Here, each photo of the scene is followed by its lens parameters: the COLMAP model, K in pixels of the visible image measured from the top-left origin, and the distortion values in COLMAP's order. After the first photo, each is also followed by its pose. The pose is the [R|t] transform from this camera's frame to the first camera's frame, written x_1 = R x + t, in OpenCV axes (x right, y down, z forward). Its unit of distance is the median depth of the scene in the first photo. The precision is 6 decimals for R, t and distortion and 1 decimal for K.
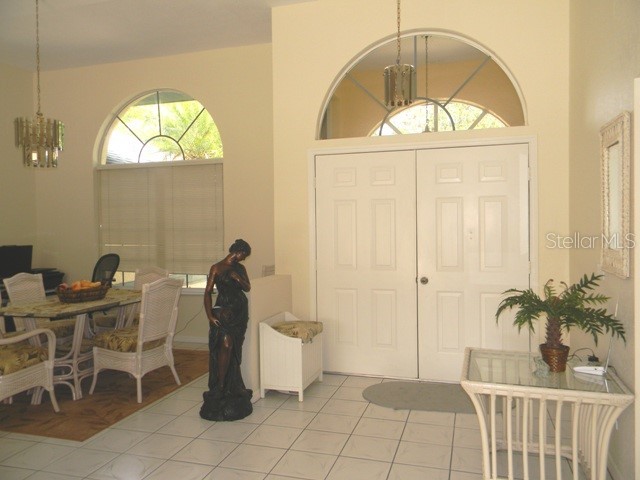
lens RADIAL K [[514.6, 0, 322.0], [0, 514.6, 235.1], [0, 0, 1]] dist [0.023877, -0.011839]
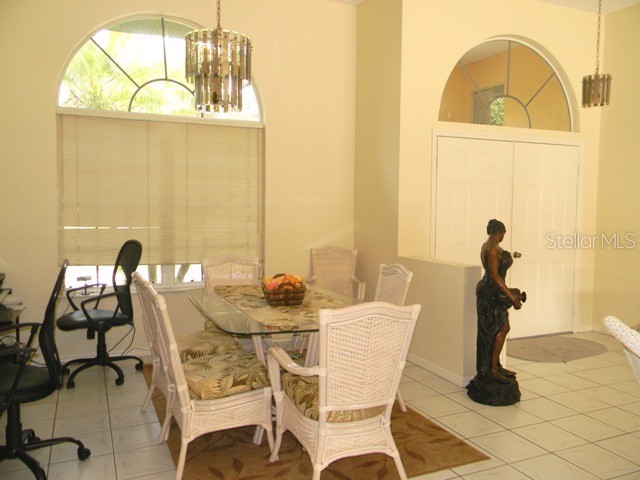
lens RADIAL K [[514.6, 0, 318.6], [0, 514.6, 245.1], [0, 0, 1]] dist [0.023877, -0.011839]
pose [[0.773990, -0.019051, 0.632911, -0.622080], [-0.008834, 0.999125, 0.040879, 0.011930], [-0.633136, -0.037231, 0.773145, 0.282336]]
